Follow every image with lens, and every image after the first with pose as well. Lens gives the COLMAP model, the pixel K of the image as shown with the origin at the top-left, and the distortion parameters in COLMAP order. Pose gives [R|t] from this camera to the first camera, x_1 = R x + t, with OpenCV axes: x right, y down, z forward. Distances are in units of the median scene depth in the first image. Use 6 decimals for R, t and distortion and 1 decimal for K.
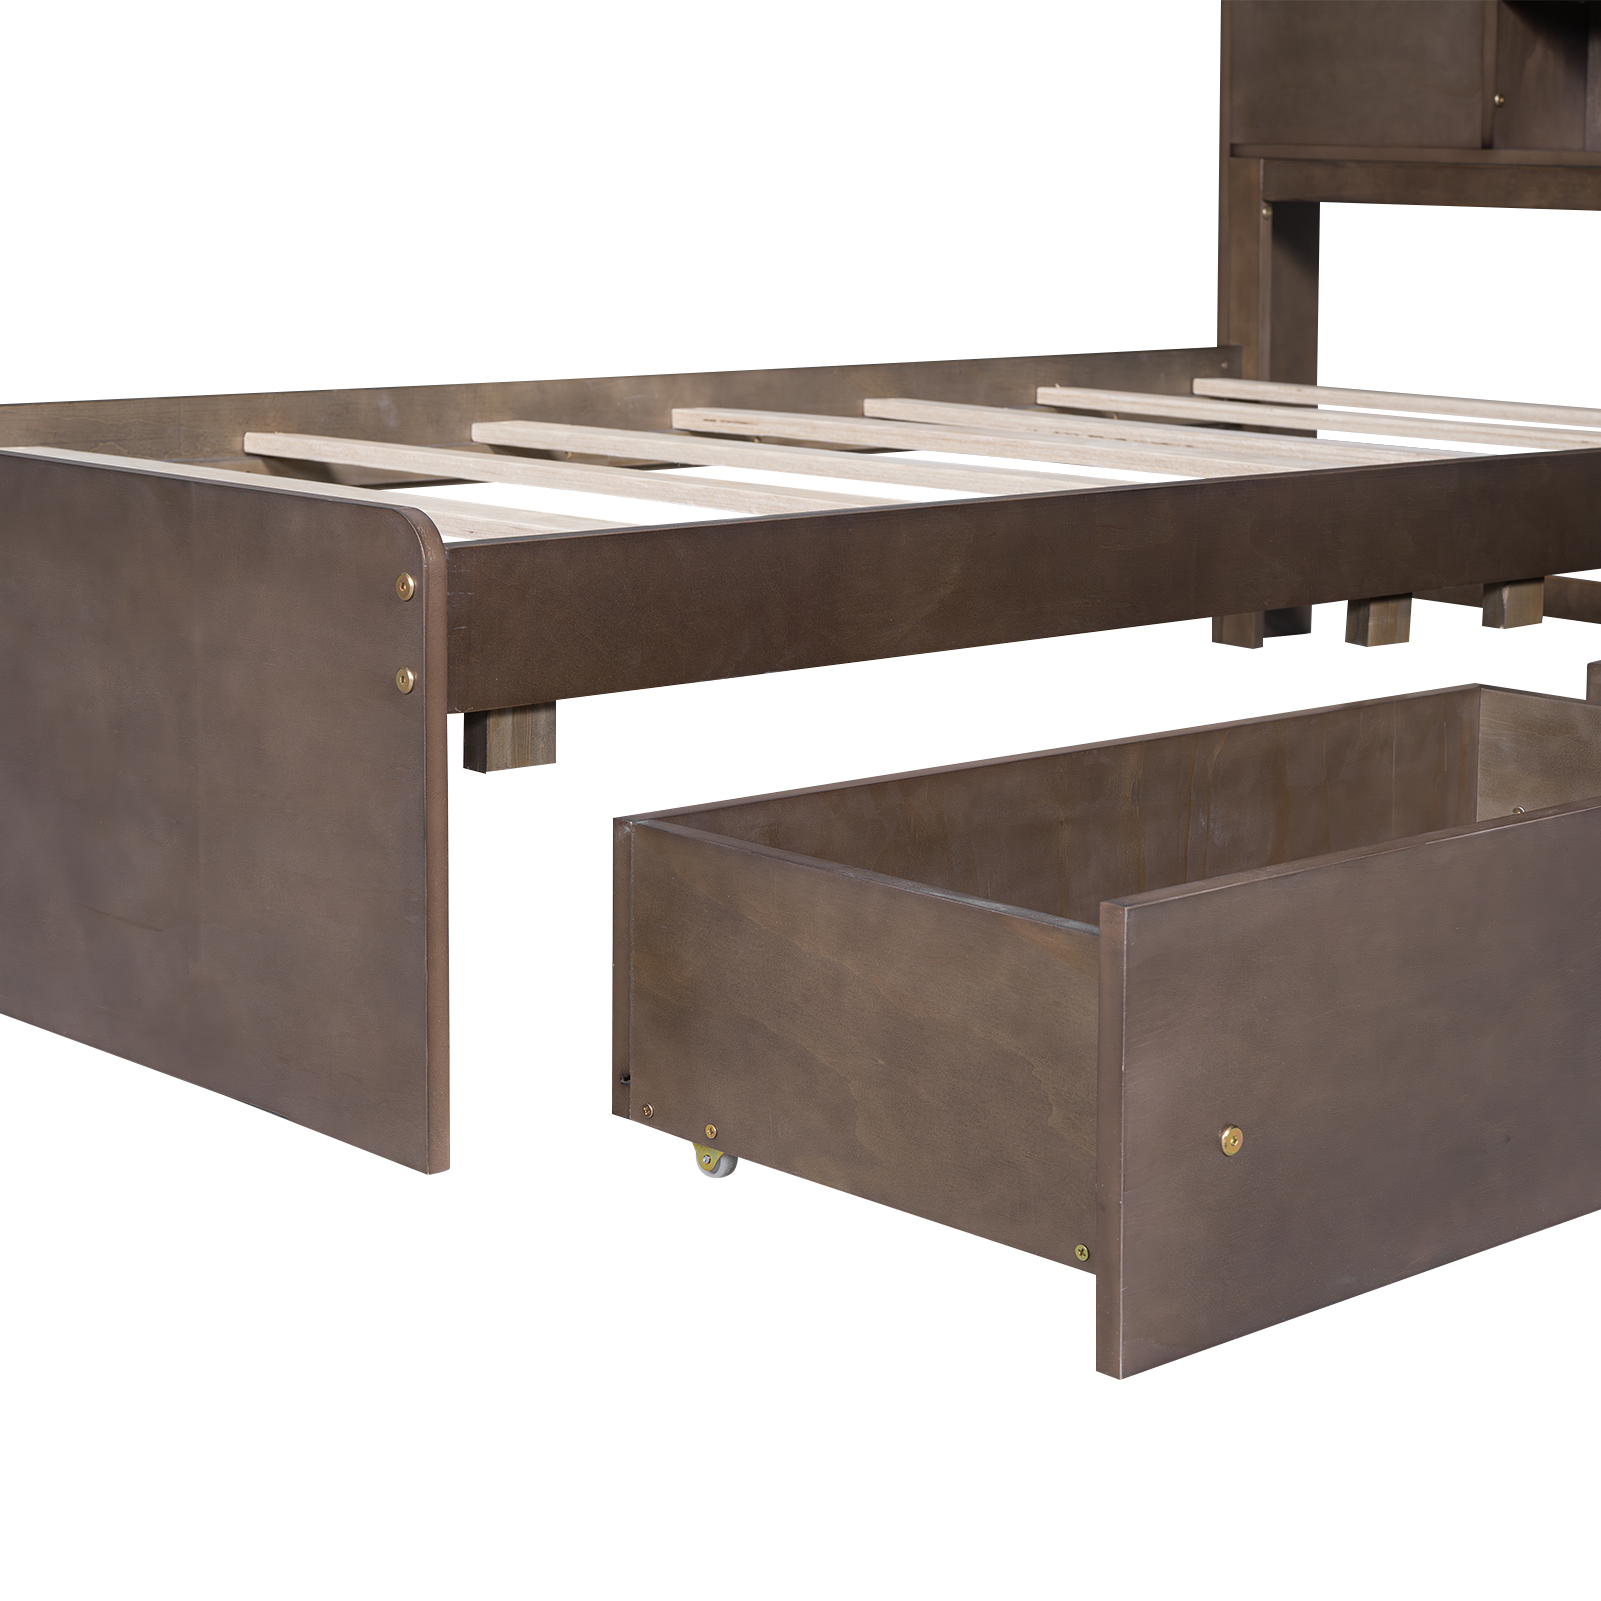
lens RADIAL K [[3446.7, 0, 845.5], [0, 3446.7, 800.8], [0, 0, 1]] dist [-0.060201, -0.235672]
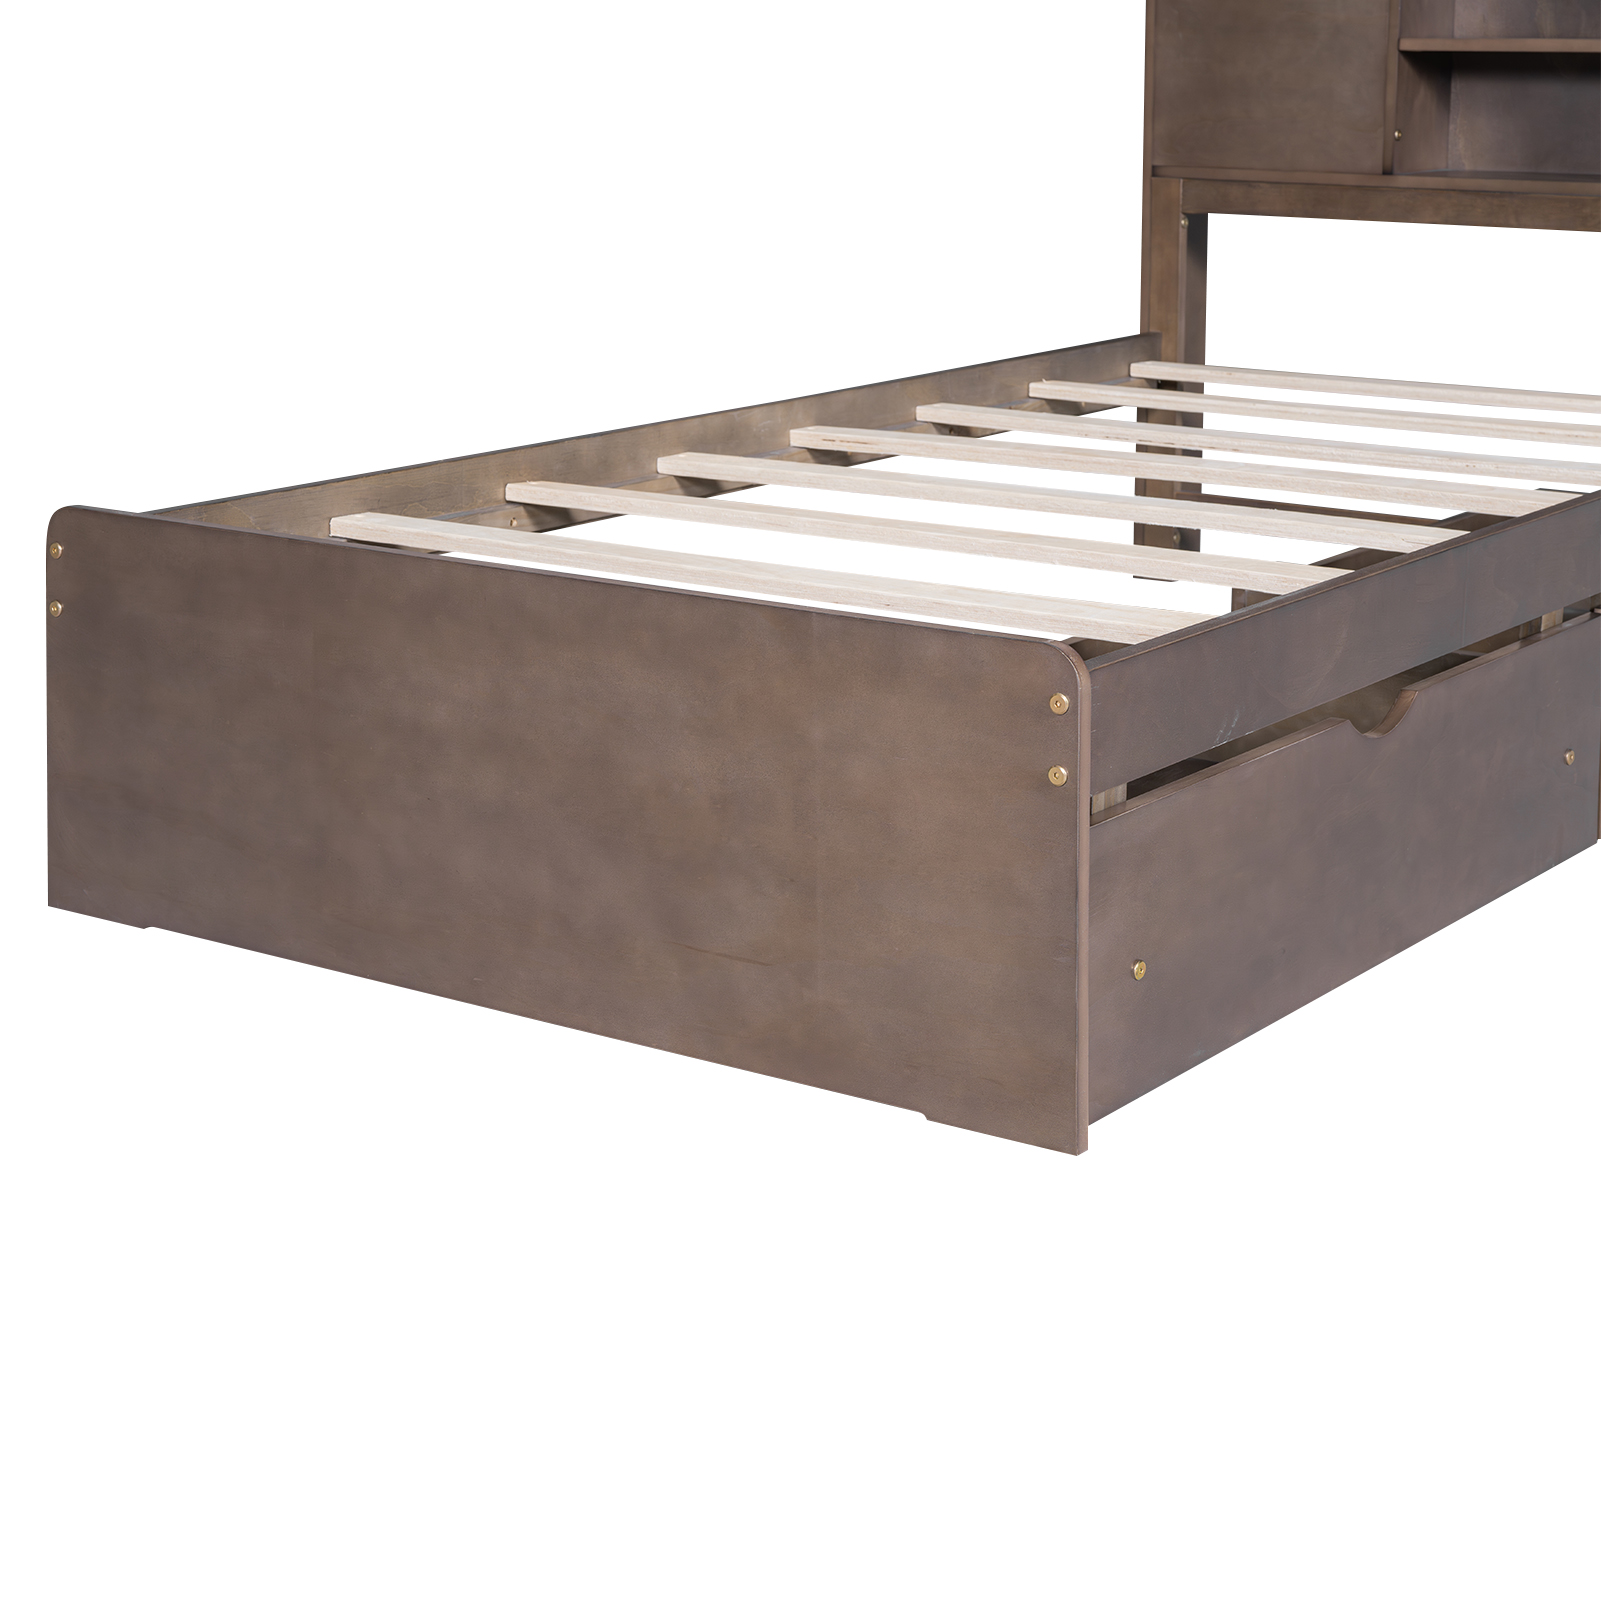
lens RADIAL K [[3111.8, 0, 800.5], [0, 3111.8, 800.5], [0, 0, 1]] dist [-0.041495, -0.424020]
pose [[0.983837, -0.062346, 0.167863, -0.320900], [0.050415, 0.995951, 0.074429, -0.089999], [-0.171824, -0.064763, 0.982997, -0.090217]]
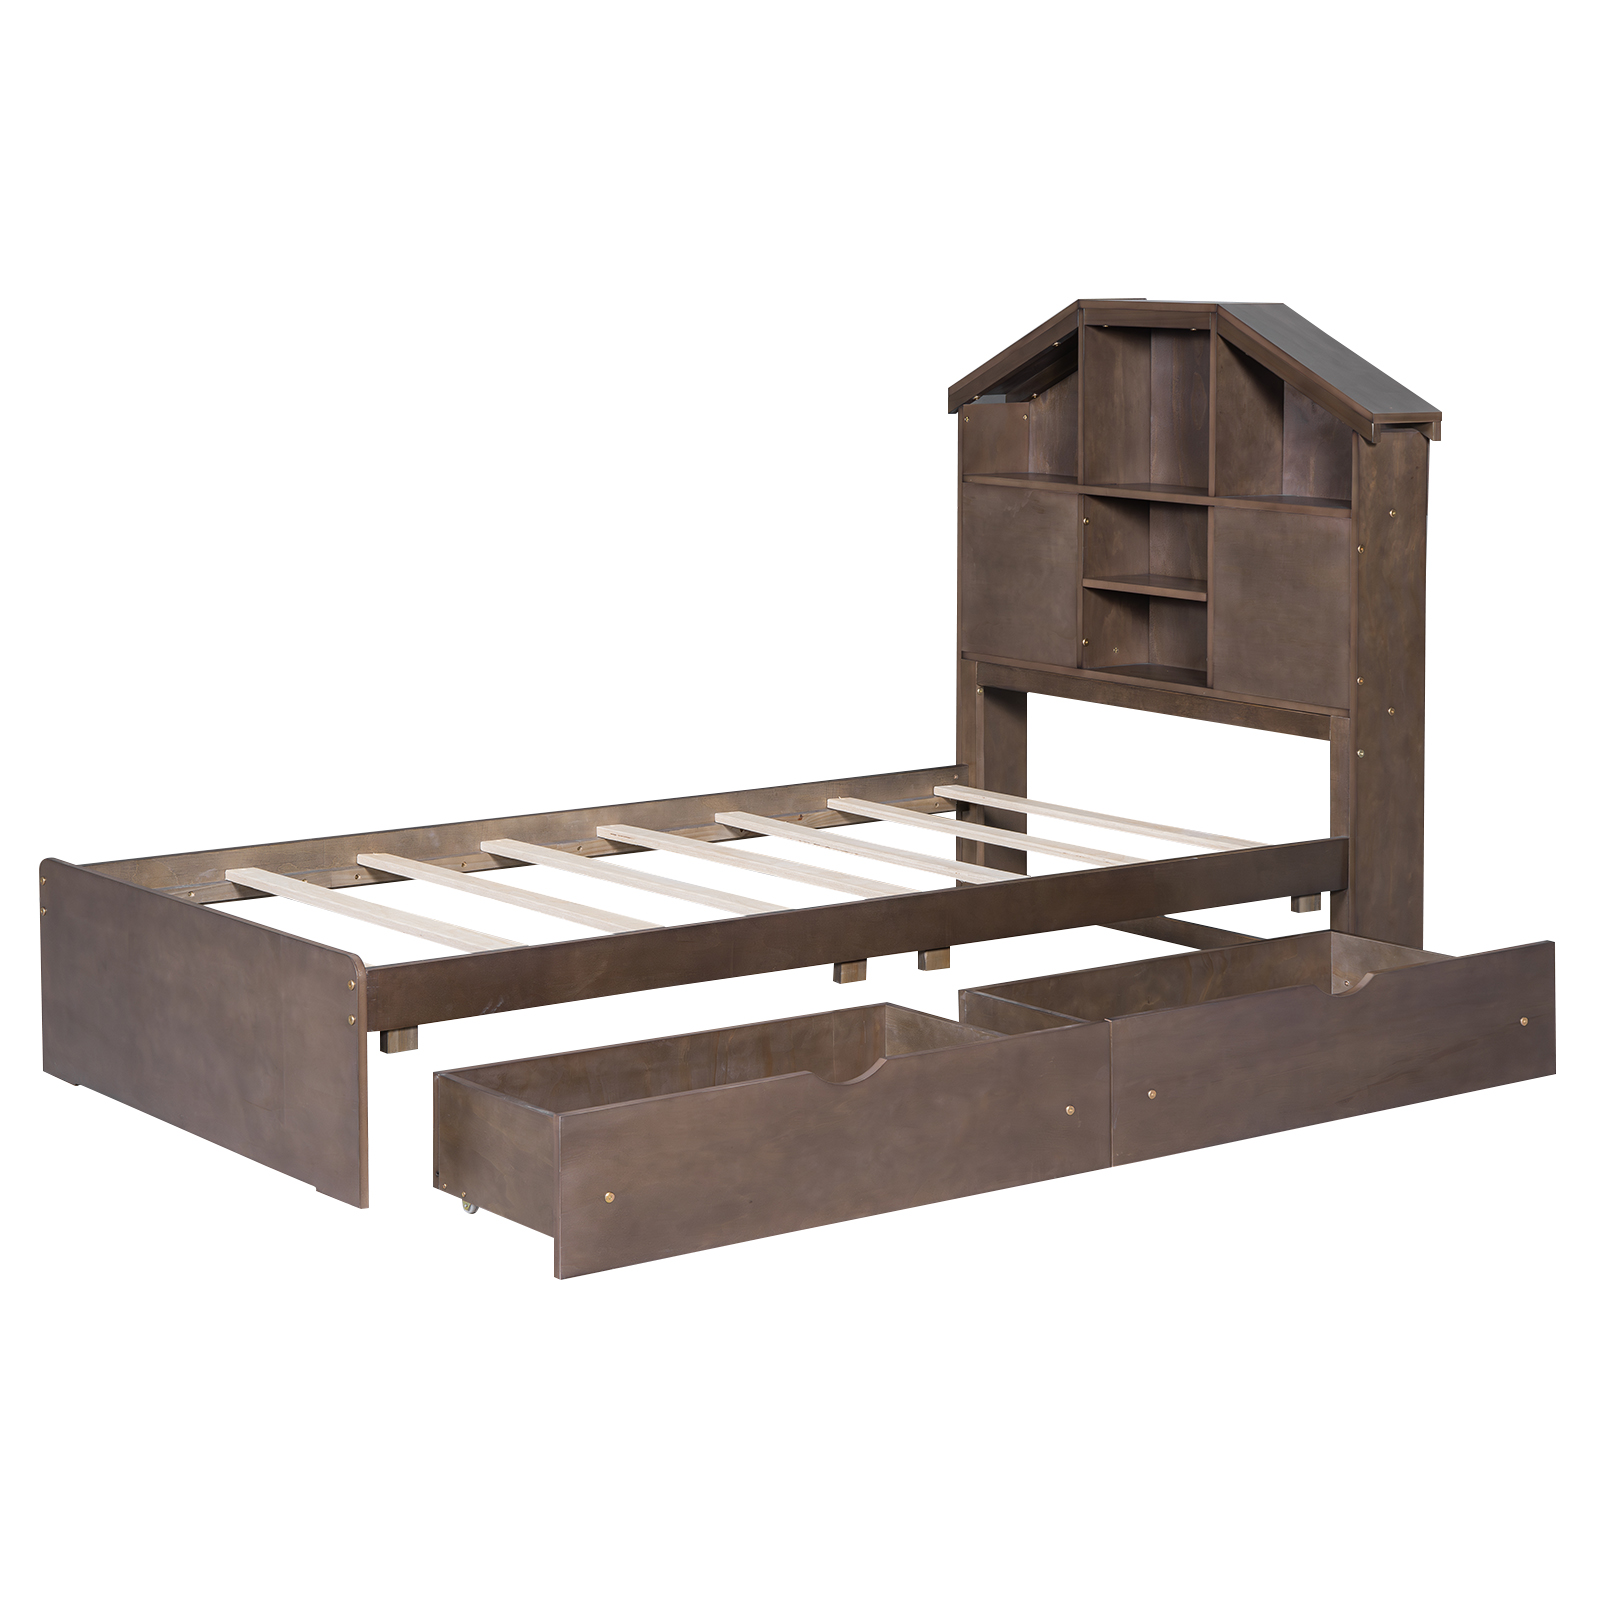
lens RADIAL K [[3754.3, 0, 1072.5], [0, 3754.3, 799.7], [0, 0, 1]] dist [-0.130864, 0.012653]
pose [[0.997752, 0.007756, -0.066571, 0.475489], [-0.009640, 0.999560, -0.028036, -0.100210], [0.066324, 0.028615, 0.997388, -1.413302]]
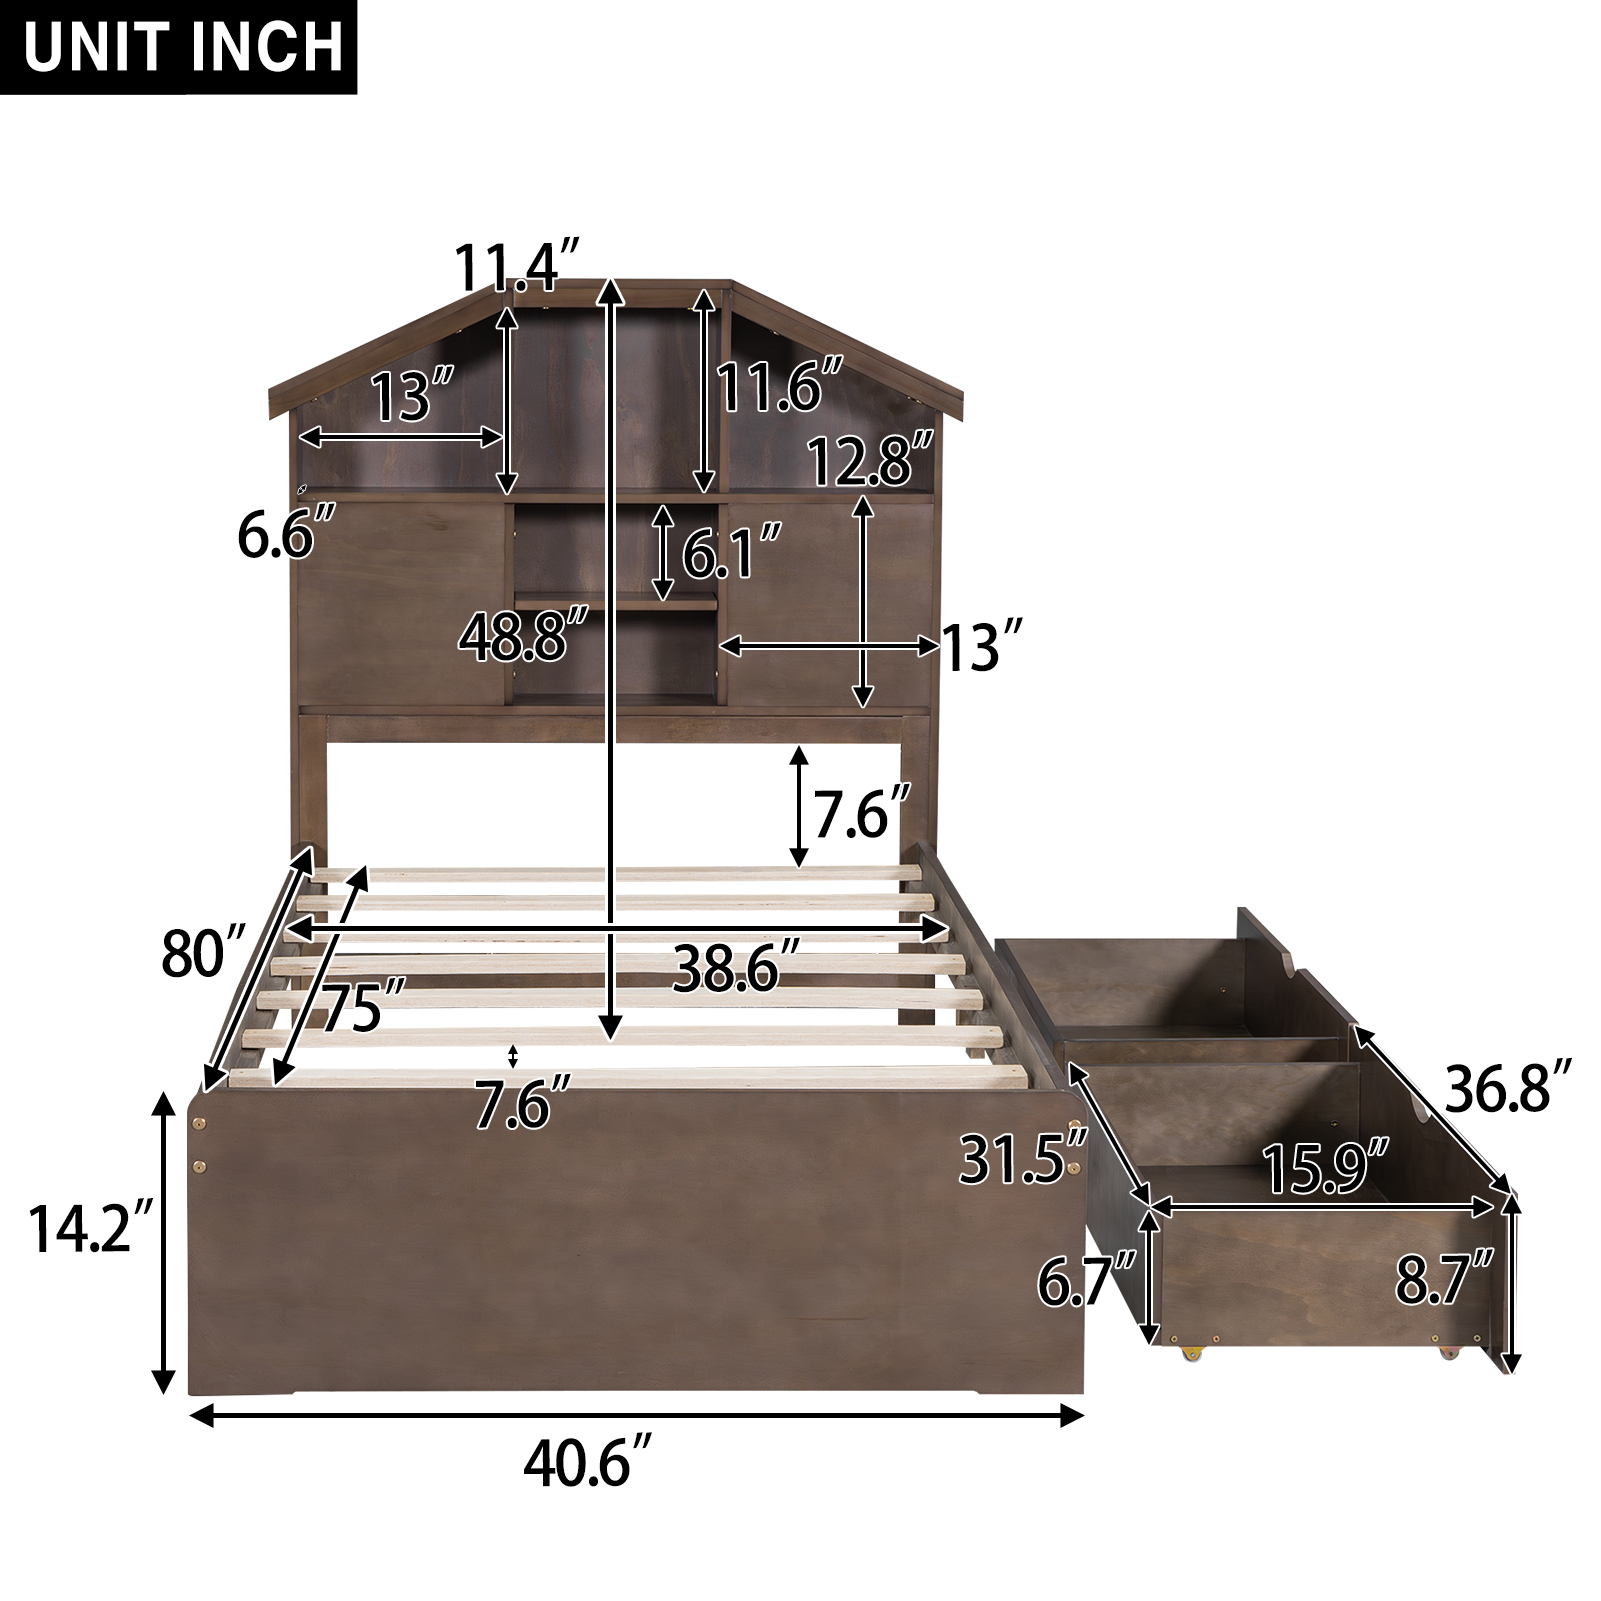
lens RADIAL K [[4053.2, 0, 765.8], [0, 4053.2, 827.7], [0, 0, 1]] dist [0.017450, -0.002644]
pose [[0.653859, -0.124459, 0.746310, -1.655016], [0.137603, 0.989489, 0.044457, -0.300365], [-0.743998, 0.073626, 0.664113, -0.441835]]
